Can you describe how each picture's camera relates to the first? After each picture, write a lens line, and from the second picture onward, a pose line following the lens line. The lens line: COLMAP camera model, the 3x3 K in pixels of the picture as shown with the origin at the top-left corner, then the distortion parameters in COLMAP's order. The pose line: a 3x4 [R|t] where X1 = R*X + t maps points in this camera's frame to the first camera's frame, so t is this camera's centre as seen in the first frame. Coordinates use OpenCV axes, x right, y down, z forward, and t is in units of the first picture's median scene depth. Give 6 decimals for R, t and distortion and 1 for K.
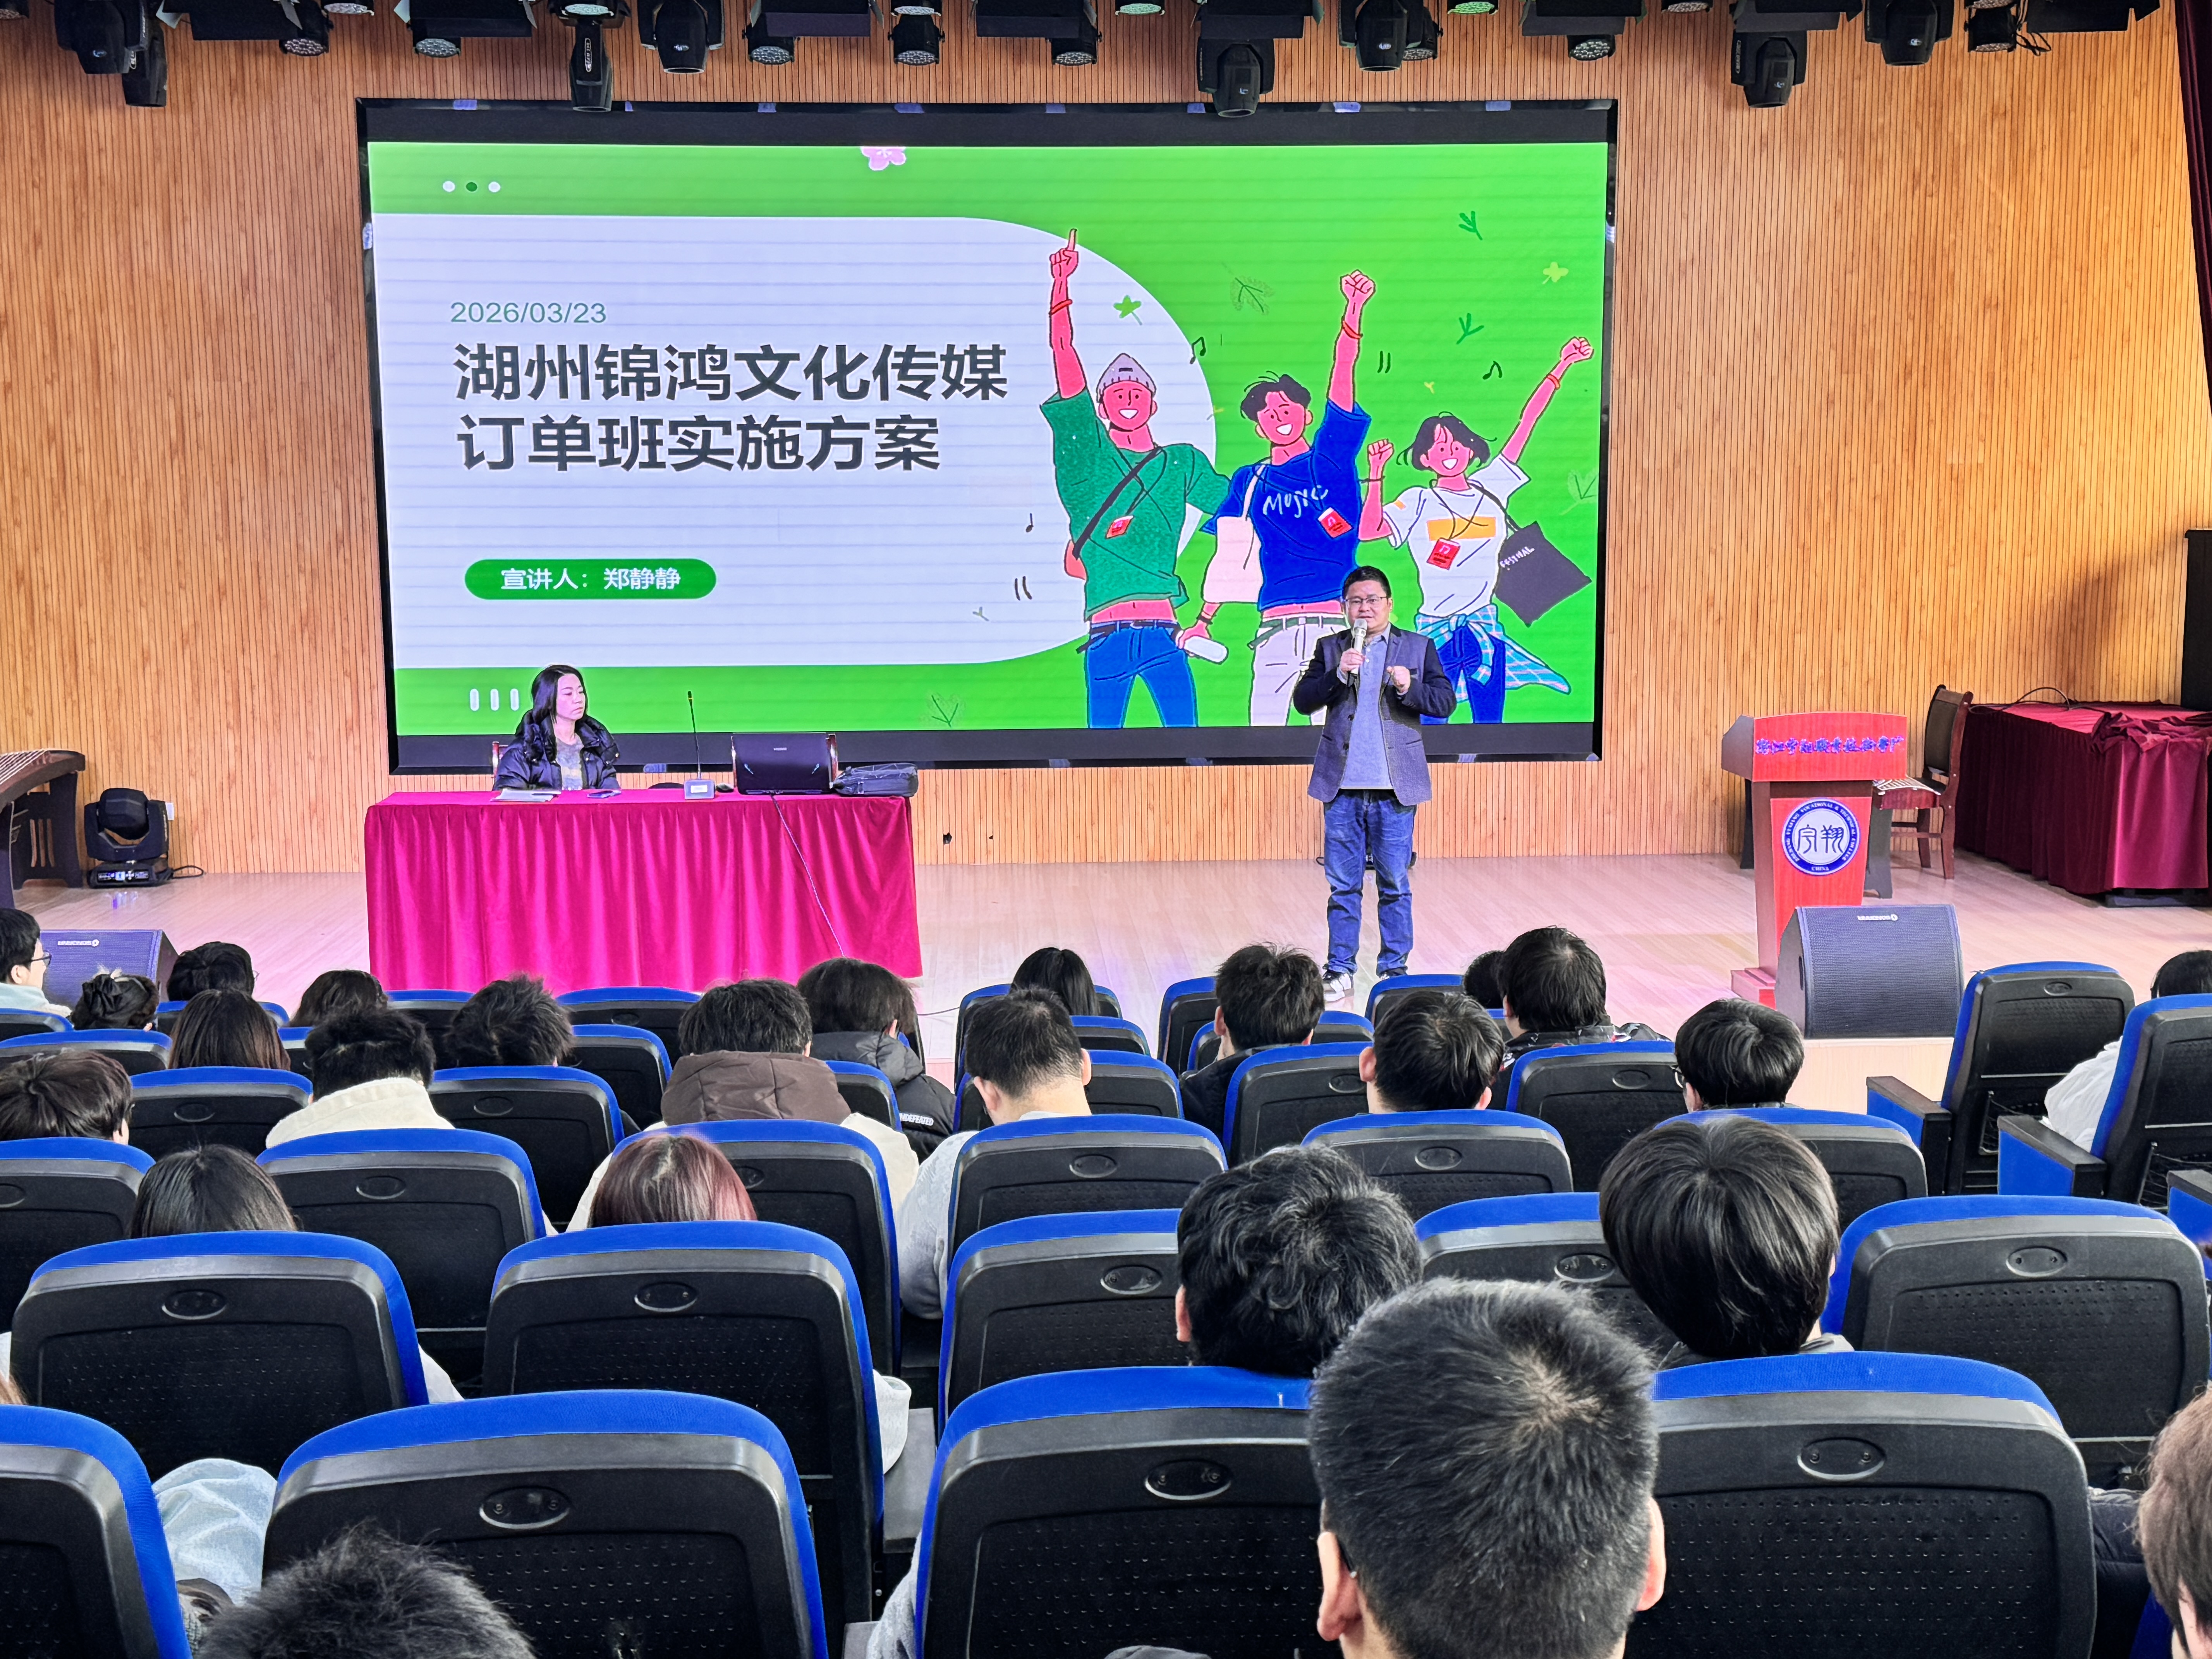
lens RADIAL K [[2984.1, 0, 1106.0], [0, 2984.1, 829.5], [0, 0, 1]] dist [0.188811, -0.124468]
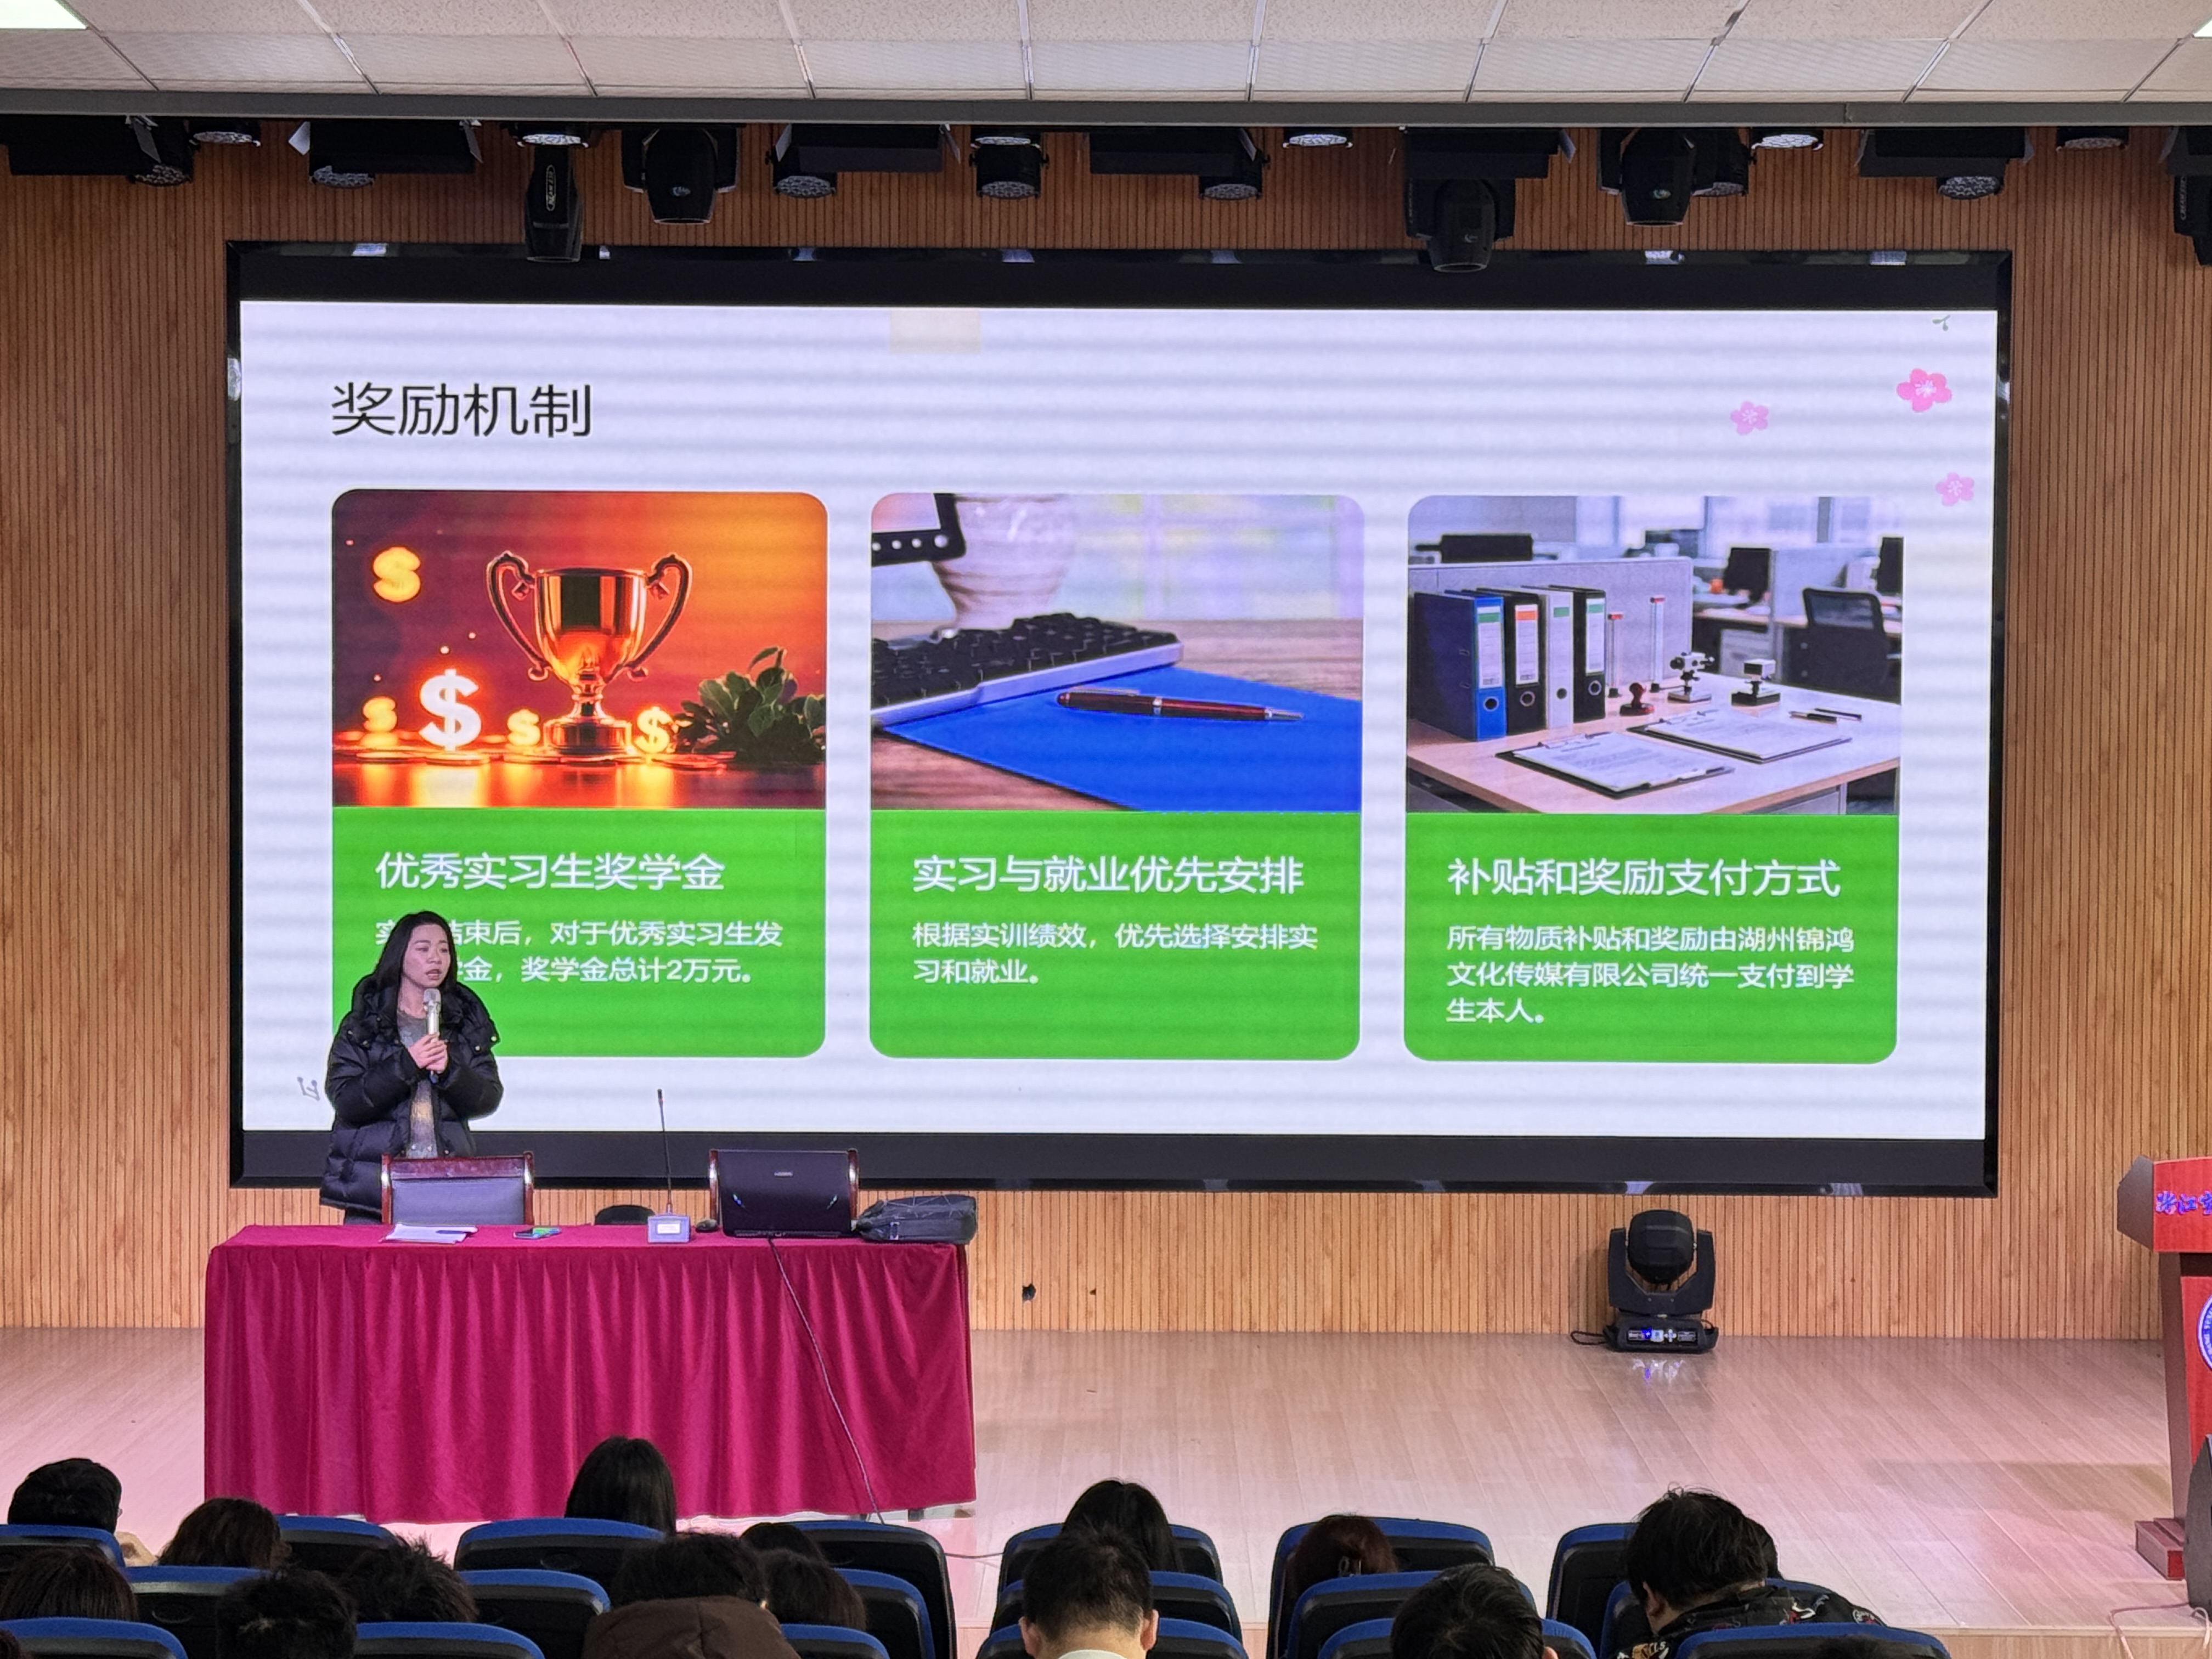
lens RADIAL K [[5292.2, 0, 1155.6], [0, 5292.2, 773.3], [0, 0, 1]] dist [0.116376, 1.549040]
pose [[0.998670, 0.015024, -0.049313, 0.035340], [-0.018982, 0.996550, -0.080797, -0.018990], [0.047929, 0.081625, 0.995510, -0.227355]]
